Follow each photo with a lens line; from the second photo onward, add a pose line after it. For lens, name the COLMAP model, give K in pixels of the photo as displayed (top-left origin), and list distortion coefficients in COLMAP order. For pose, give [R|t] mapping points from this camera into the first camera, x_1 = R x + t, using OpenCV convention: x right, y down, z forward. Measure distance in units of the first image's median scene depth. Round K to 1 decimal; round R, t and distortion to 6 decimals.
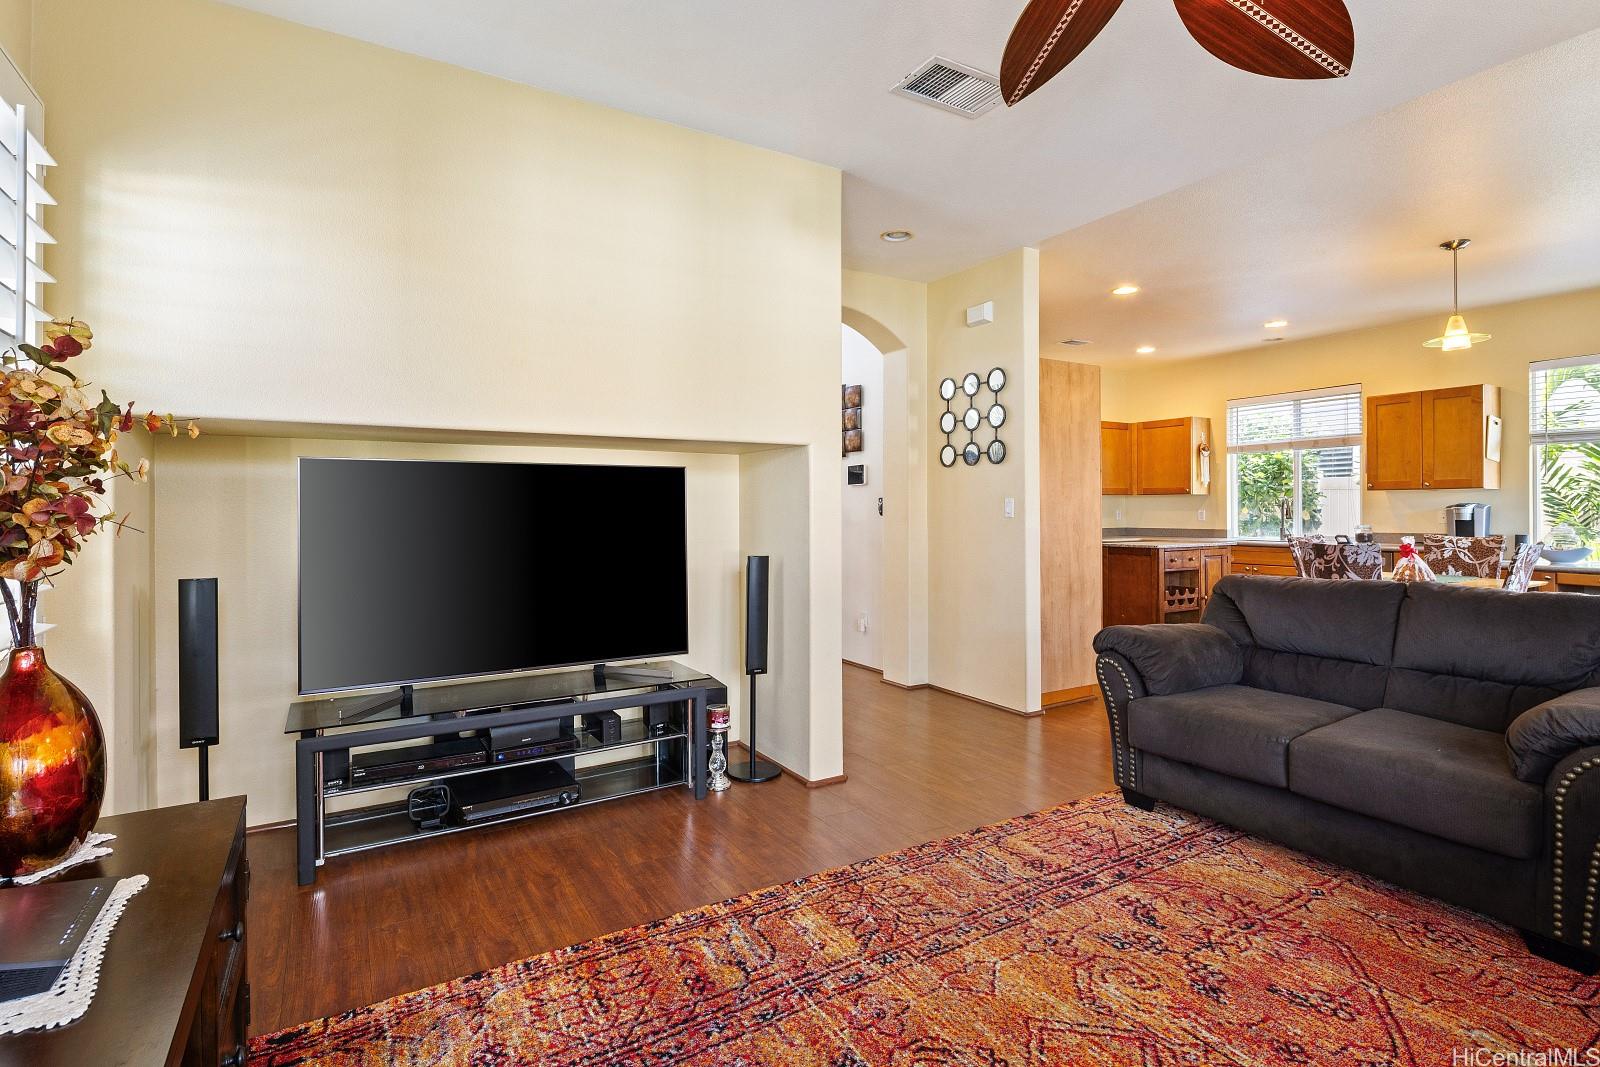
lens RADIAL K [[782.5, 0, 787.3], [0, 782.5, 510.9], [0, 0, 1]] dist [-0.000041, -0.002238]
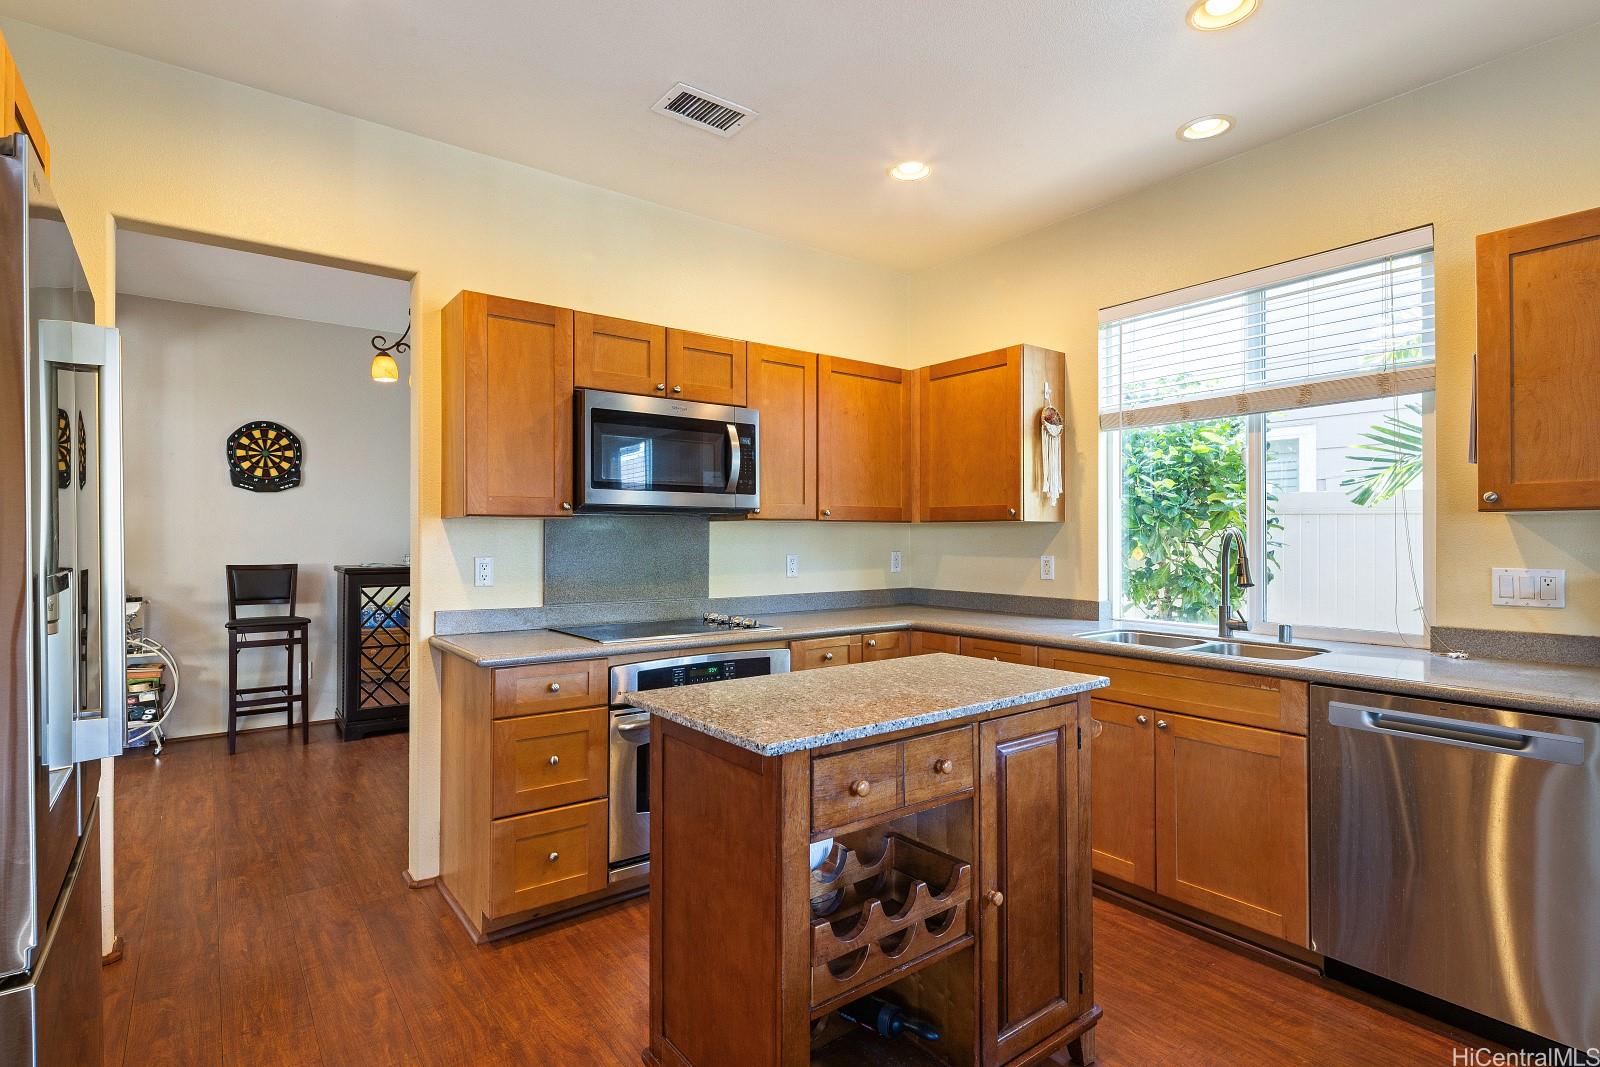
lens RADIAL K [[782.5, 0, 786.2], [0, 782.5, 532.5], [0, 0, 1]] dist [-0.000041, -0.002238]
pose [[0.994455, 0.004995, 0.105040, 0.433911], [-0.004348, 0.999970, -0.006385, -0.014551], [-0.105068, 0.005893, 0.994448, 0.738441]]
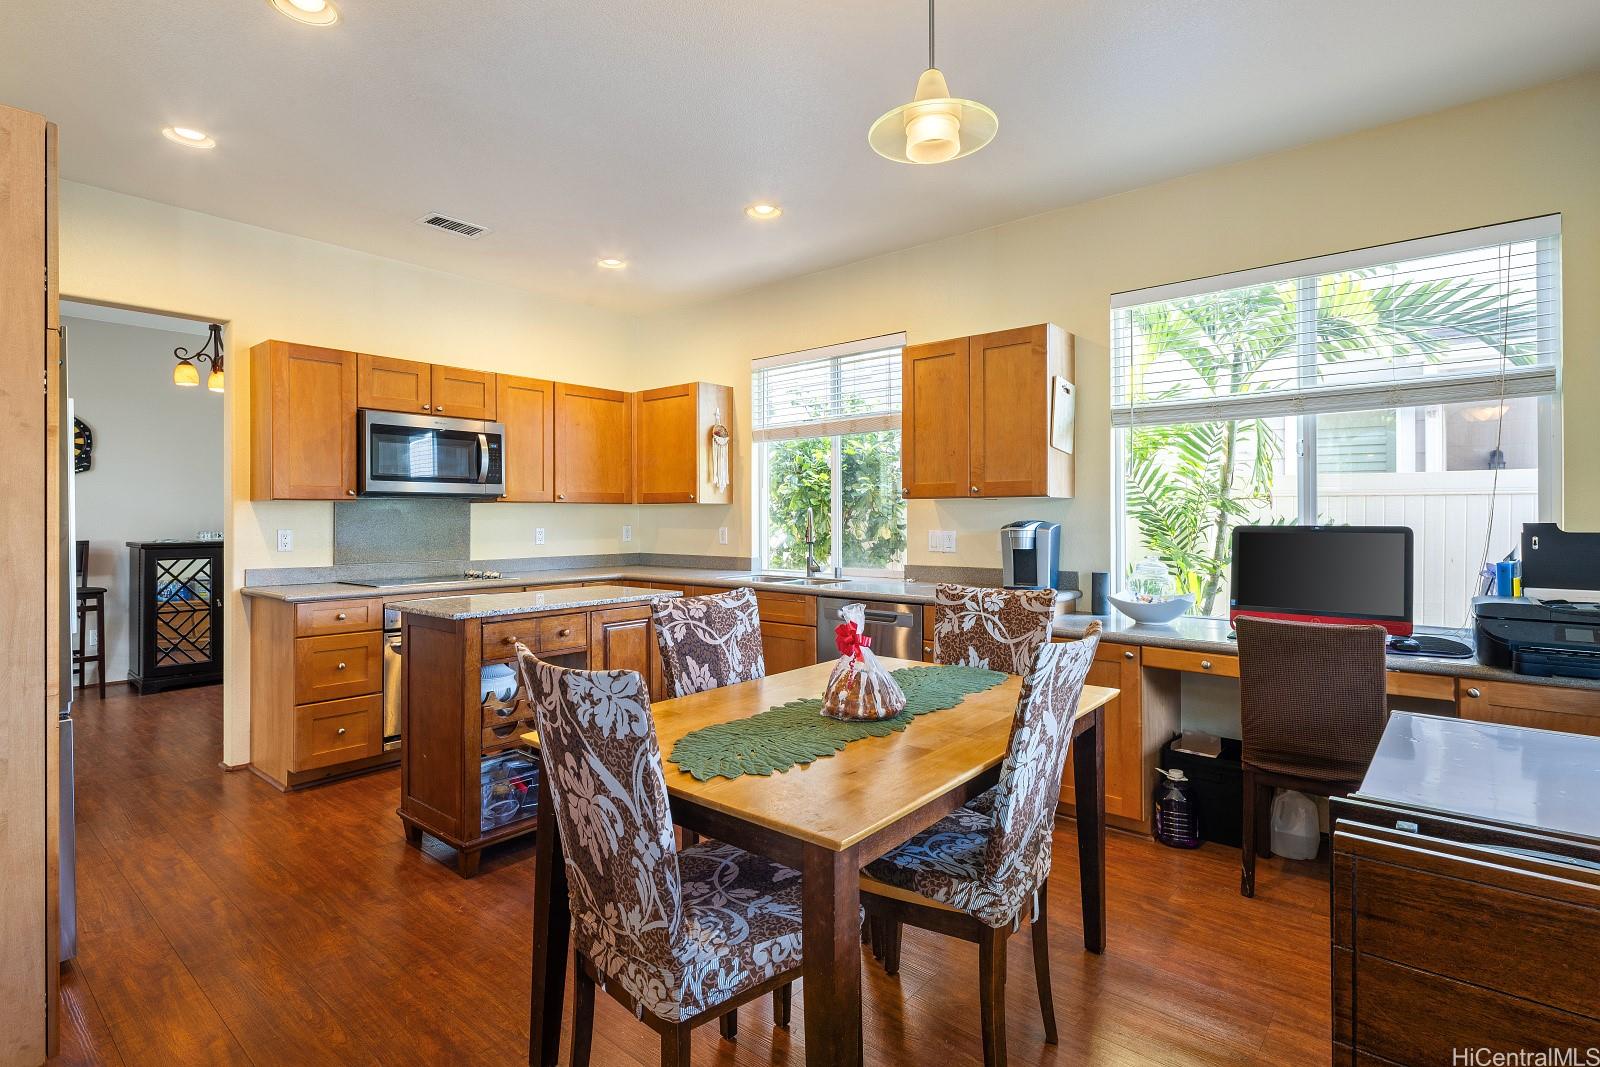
lens RADIAL K [[782.5, 0, 795.6], [0, 782.5, 513.7], [0, 0, 1]] dist [-0.000041, -0.002238]
pose [[0.943826, 0.003055, 0.330429, 0.487047], [-0.001050, 0.999980, -0.006245, -0.011219], [-0.330442, 0.005547, 0.943810, 0.474977]]
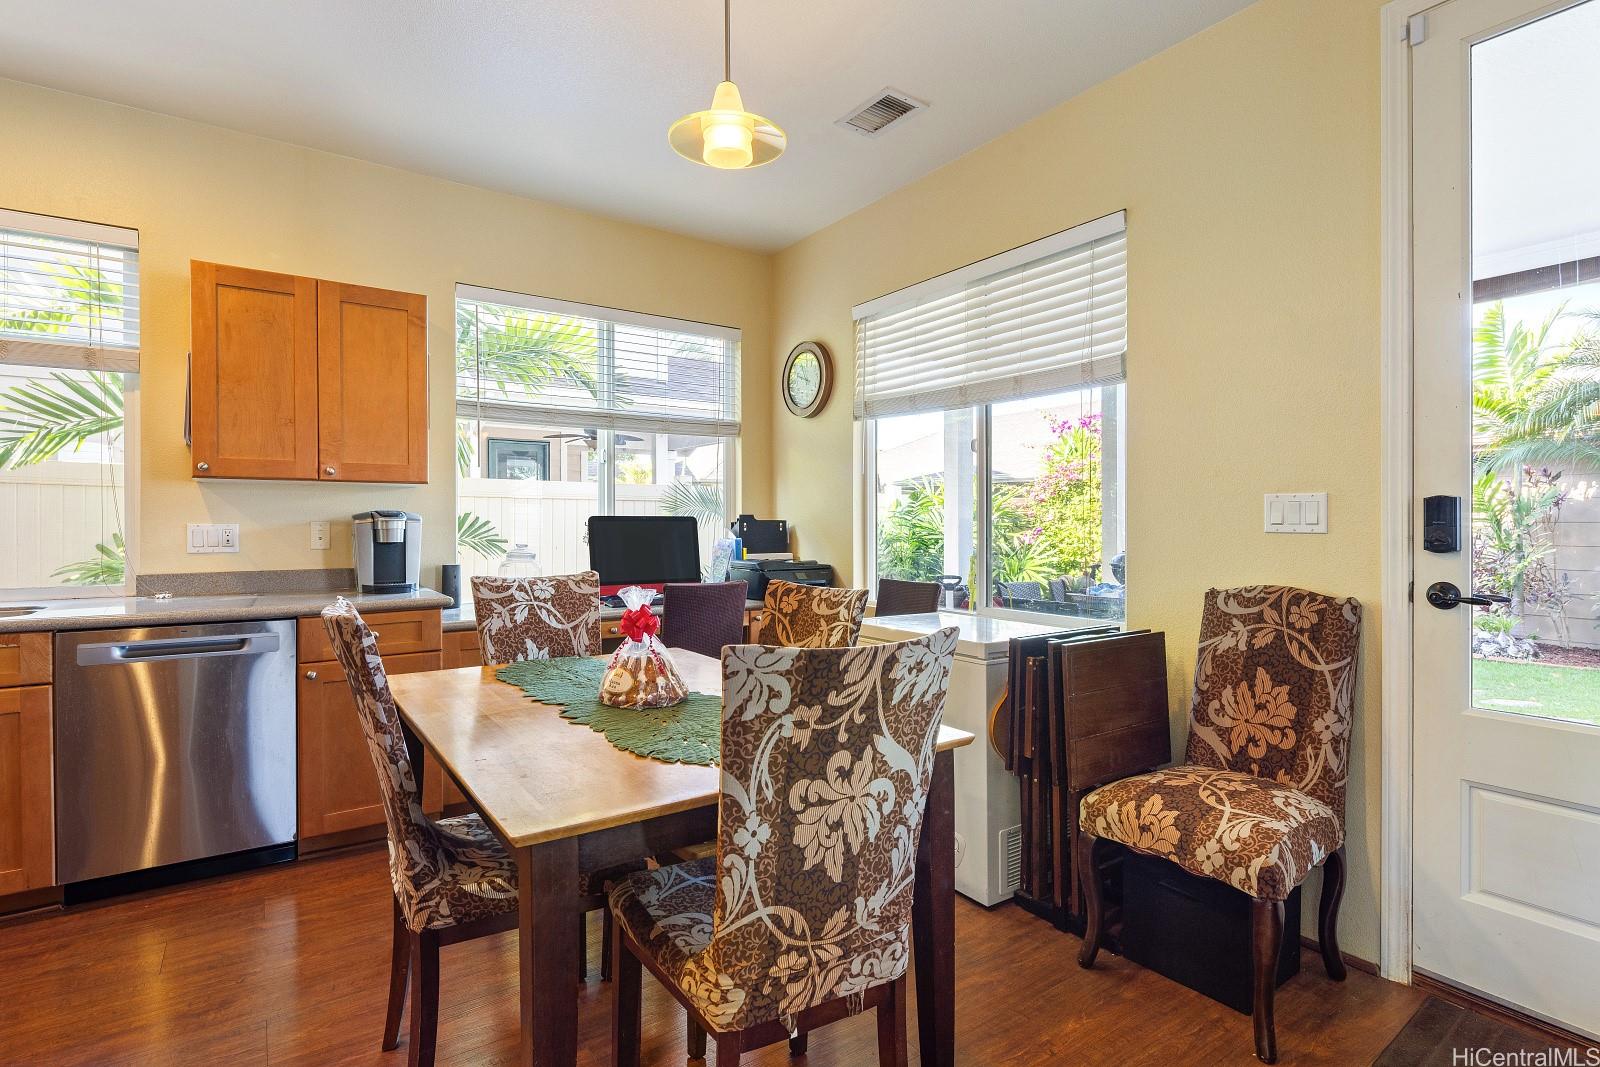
lens RADIAL K [[782.5, 0, 807.5], [0, 782.5, 527.1], [0, 0, 1]] dist [-0.000041, -0.002238]
pose [[-0.073132, -0.001358, 0.997321, 0.305519], [0.001188, 0.999998, 0.001449, 0.000995], [-0.997322, 0.001291, -0.073130, 0.736621]]
